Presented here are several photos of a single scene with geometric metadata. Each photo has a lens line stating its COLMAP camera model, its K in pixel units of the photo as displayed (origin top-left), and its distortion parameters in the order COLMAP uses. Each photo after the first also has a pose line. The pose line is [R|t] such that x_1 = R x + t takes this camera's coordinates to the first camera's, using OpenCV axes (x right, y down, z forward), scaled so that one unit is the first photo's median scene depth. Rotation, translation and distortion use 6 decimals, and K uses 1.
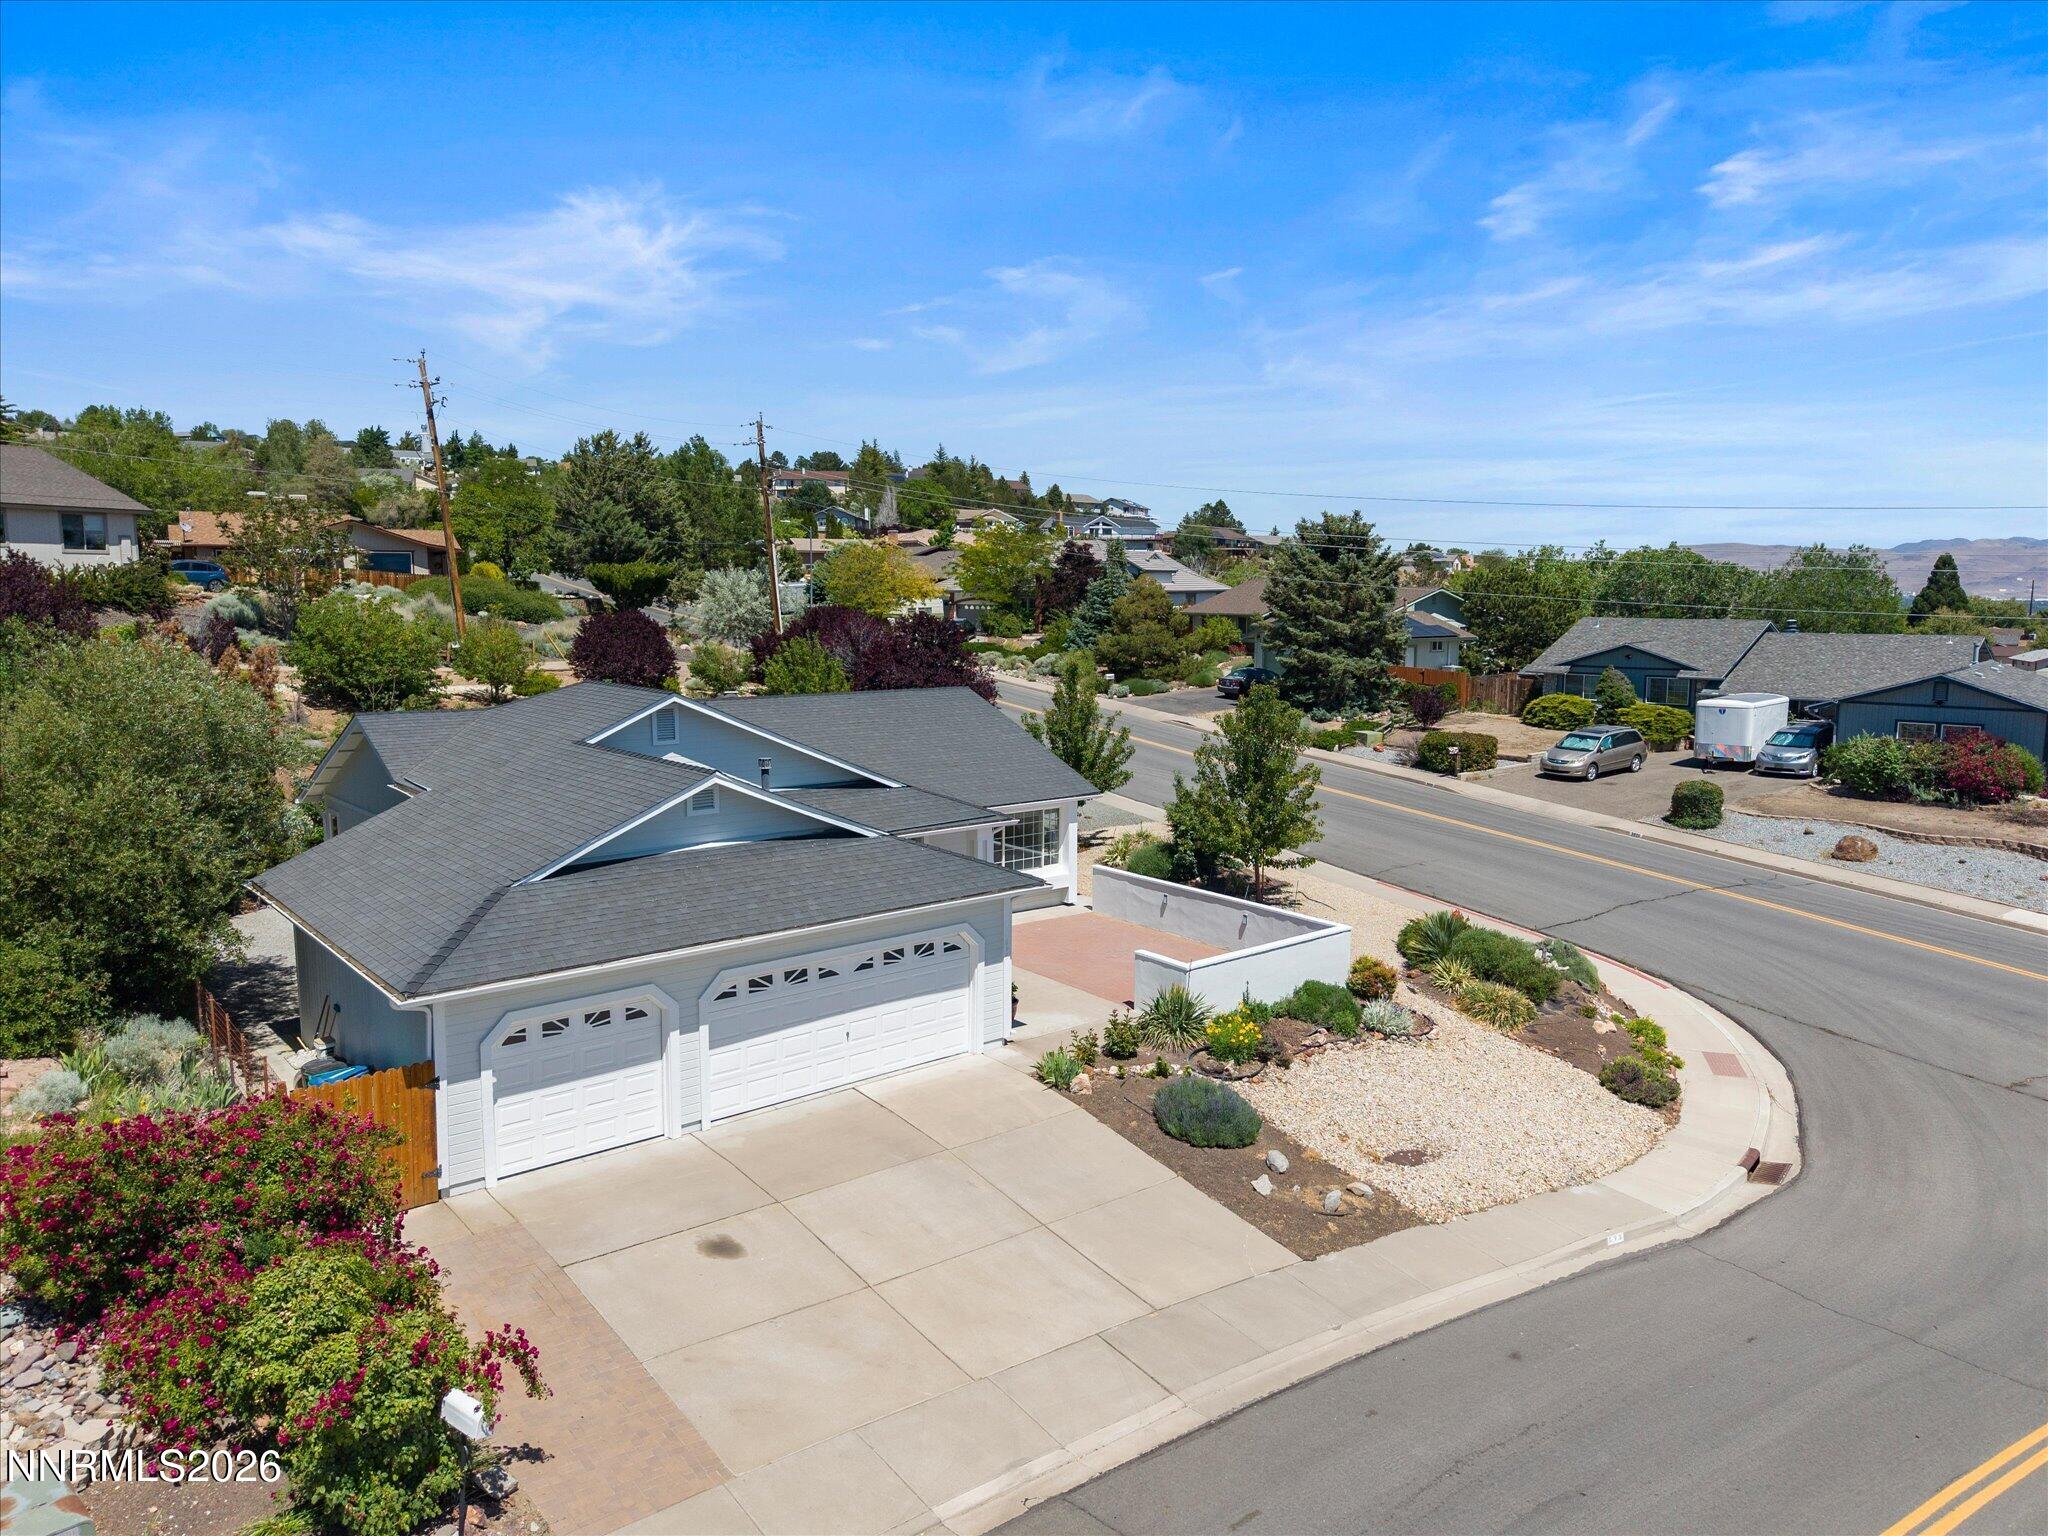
lens RADIAL K [[1367.5, 0, 1020.7], [0, 1367.5, 764.4], [0, 0, 1]] dist [0.026557, -0.021291]
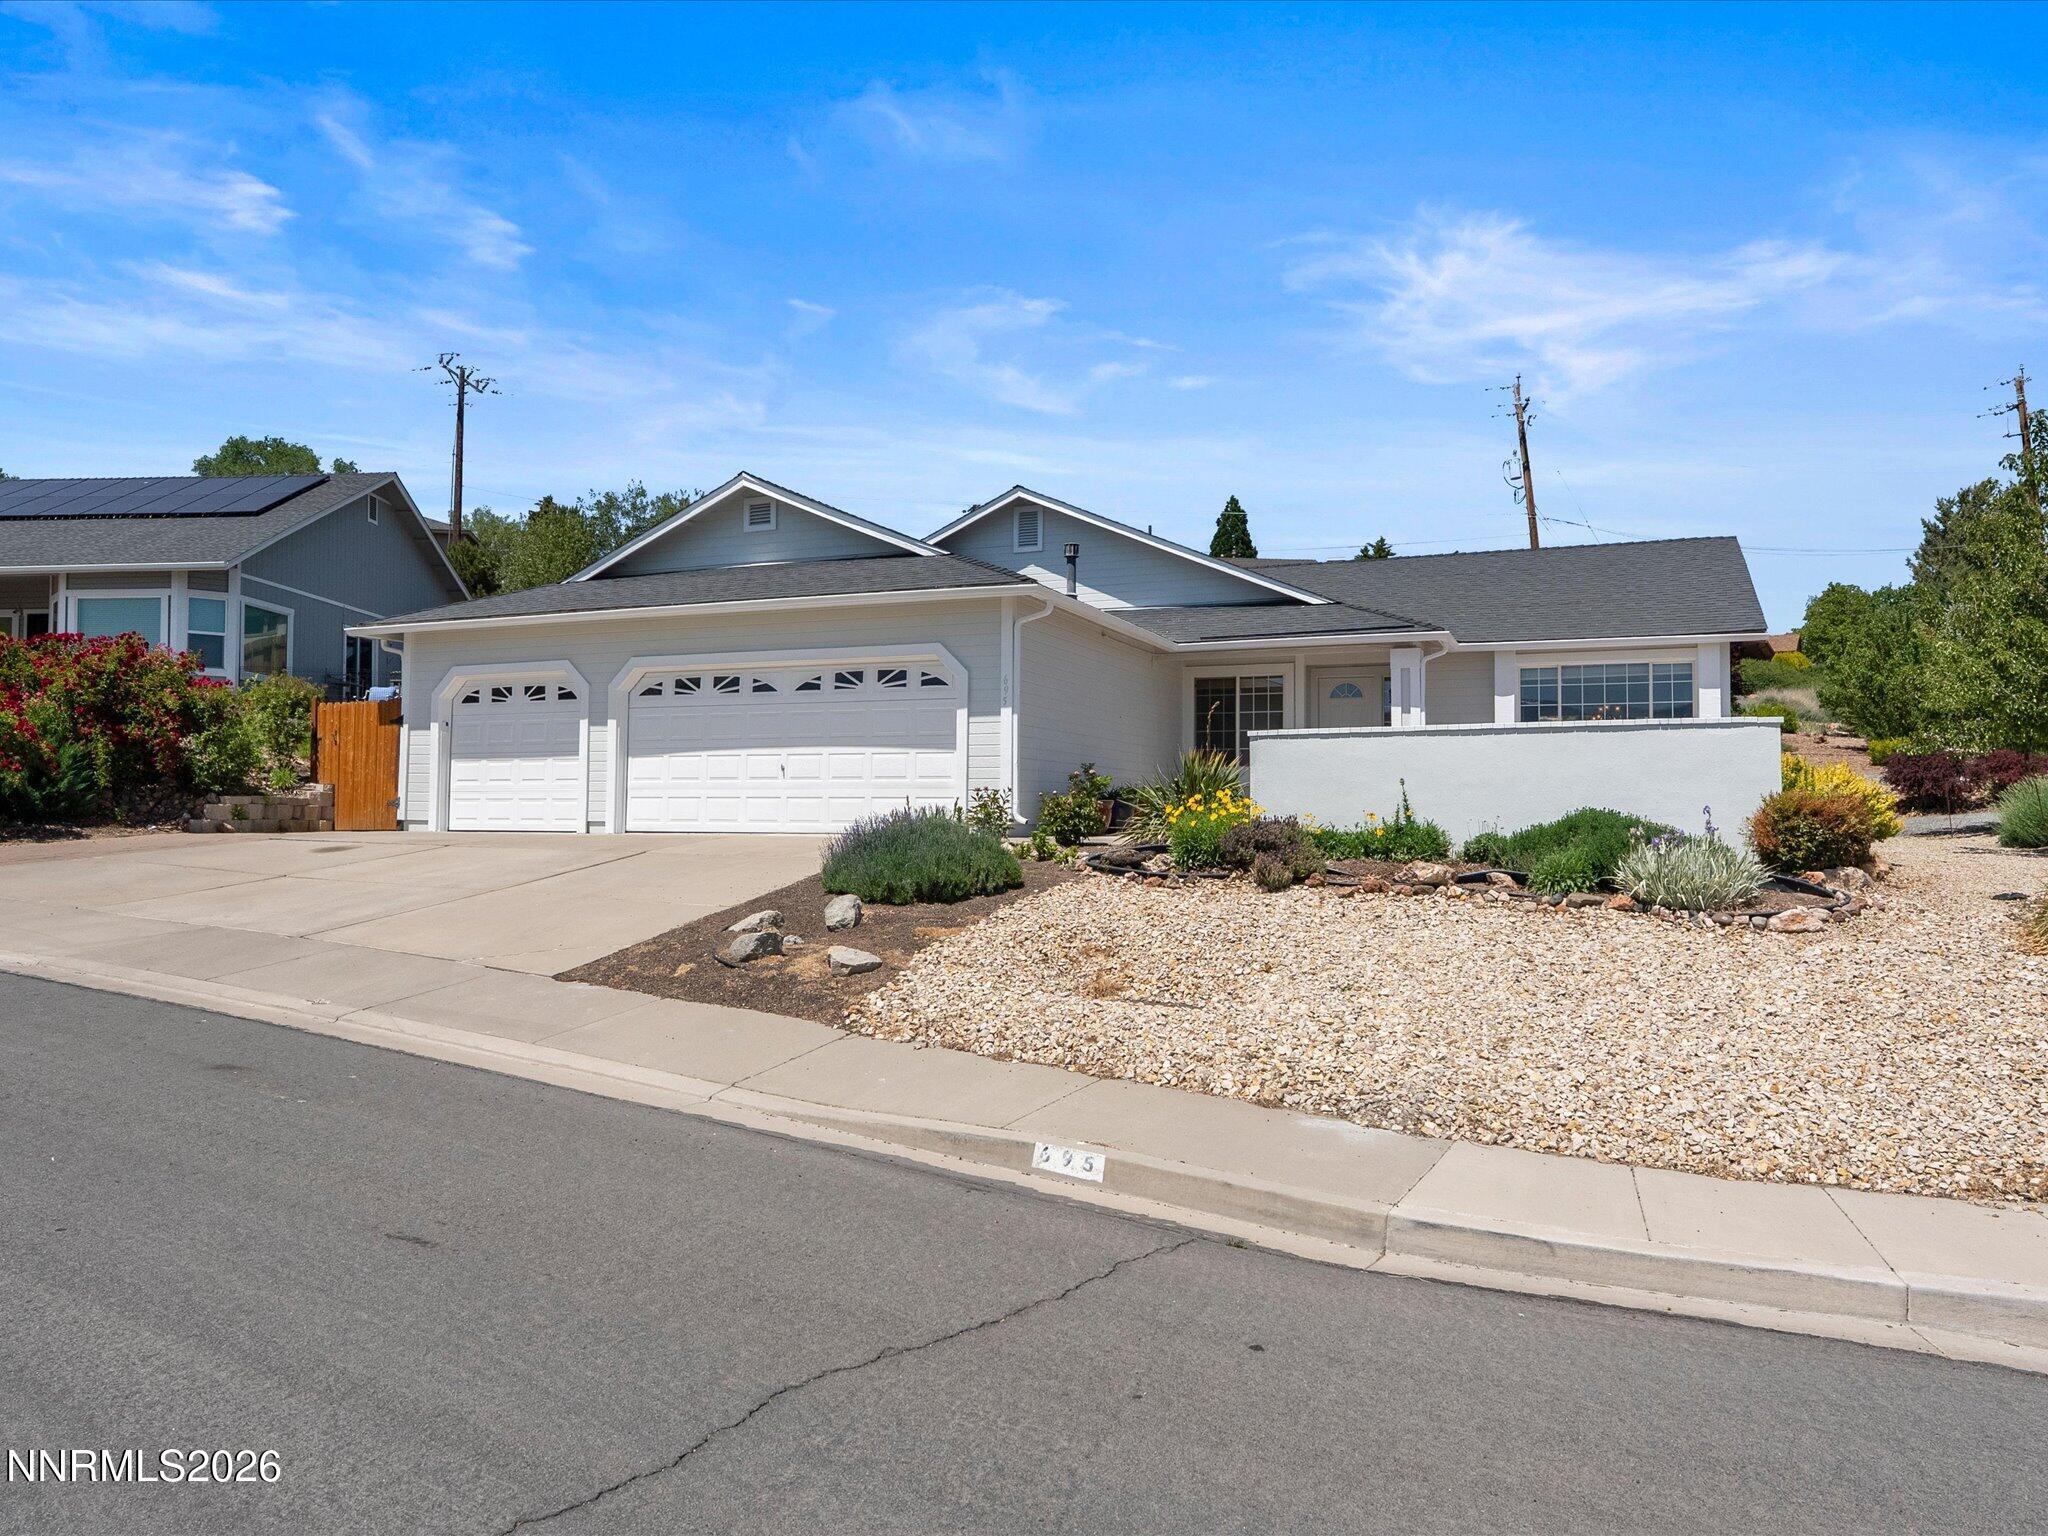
lens RADIAL K [[1398.4, 0, 1024.0], [0, 1398.4, 768.0], [0, 0, 1]] dist [0.006445, -0.004399]
pose [[0.471189, -0.029323, -0.881545, 0.501619], [-0.112555, 0.989277, -0.093067, 0.196454], [0.874822, 0.143074, 0.462836, 0.567533]]
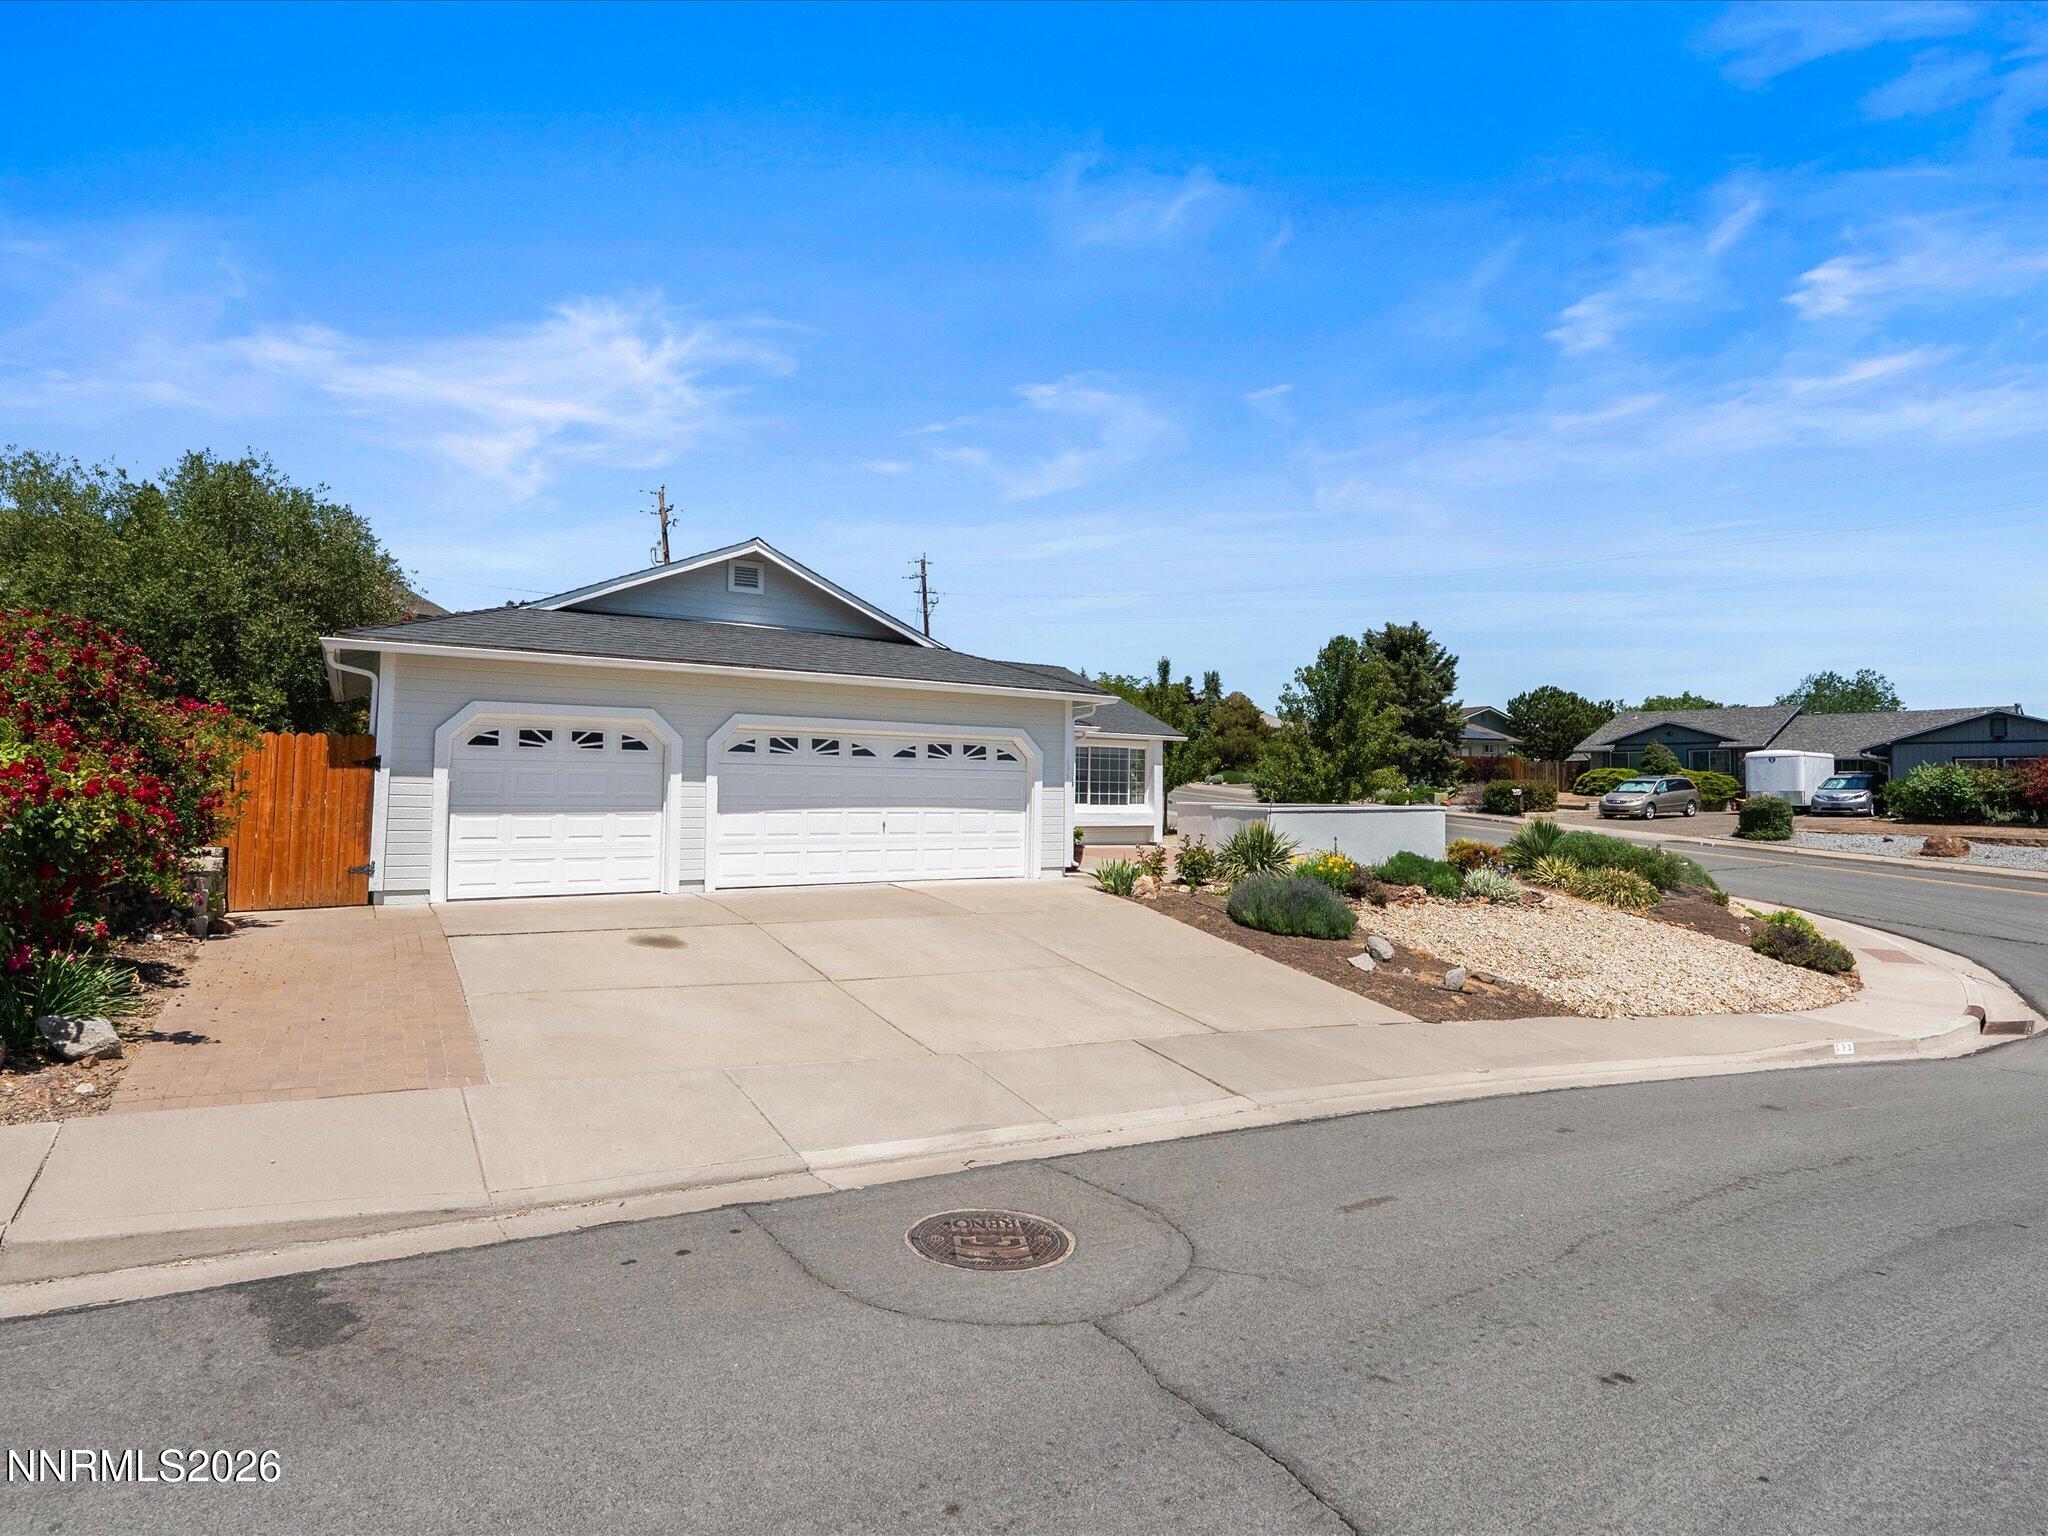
lens RADIAL K [[1033.5, 0, 1022.3], [0, 1033.5, 764.0], [0, 0, 1]] dist [-0.011183, 0.008891]
pose [[0.992913, 0.004068, -0.118774, 0.034481], [-0.022539, 0.987722, -0.154590, 0.199441], [0.116686, 0.156171, 0.980813, 0.253077]]
